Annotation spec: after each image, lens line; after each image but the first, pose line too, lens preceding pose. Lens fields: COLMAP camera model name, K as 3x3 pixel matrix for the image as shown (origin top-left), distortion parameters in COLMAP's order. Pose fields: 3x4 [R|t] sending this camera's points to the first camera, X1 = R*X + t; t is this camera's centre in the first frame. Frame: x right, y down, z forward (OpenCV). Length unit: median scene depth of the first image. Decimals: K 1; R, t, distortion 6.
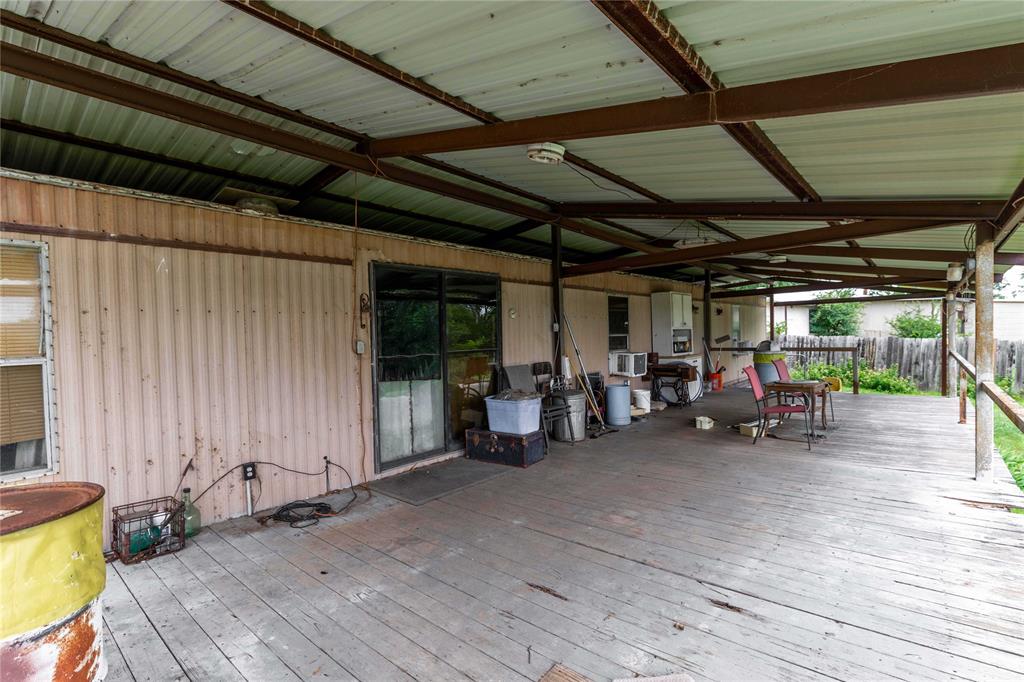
lens RADIAL K [[489.0, 0, 516.3], [0, 489.0, 344.4], [0, 0, 1]] dist [-0.000726, -0.000020]
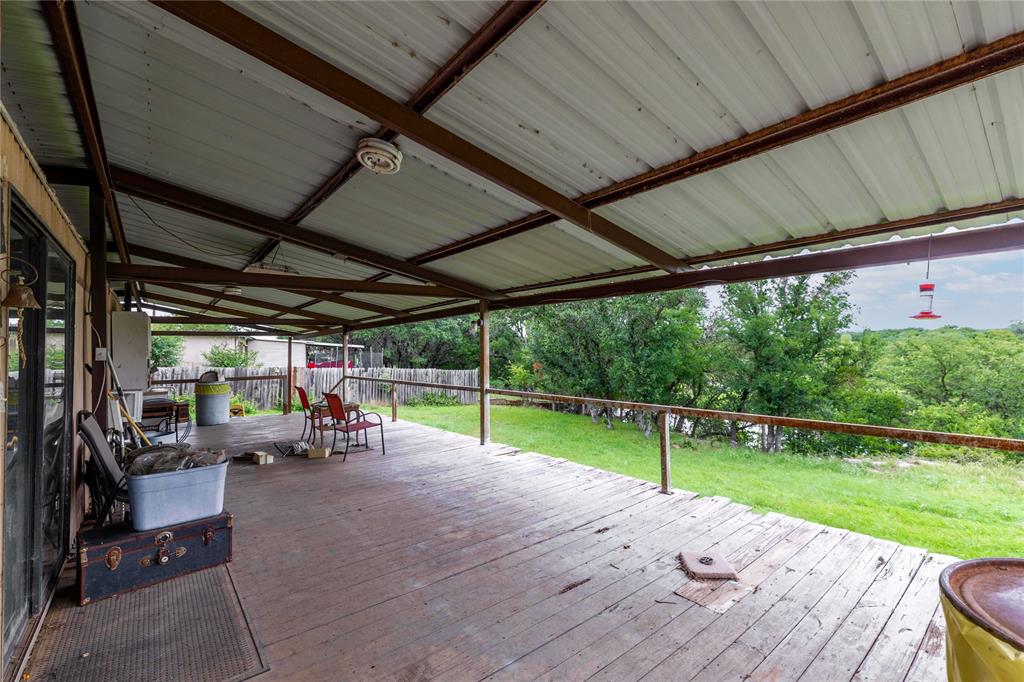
lens RADIAL K [[445.6, 0, 515.3], [0, 445.6, 344.5], [0, 0, 1]] dist [0.000339, 0.000272]
pose [[0.181163, 0.037300, 0.982745, -0.586878], [0.030228, 0.998597, -0.043474, -0.009800], [-0.982988, 0.037582, 0.179782, 0.541253]]
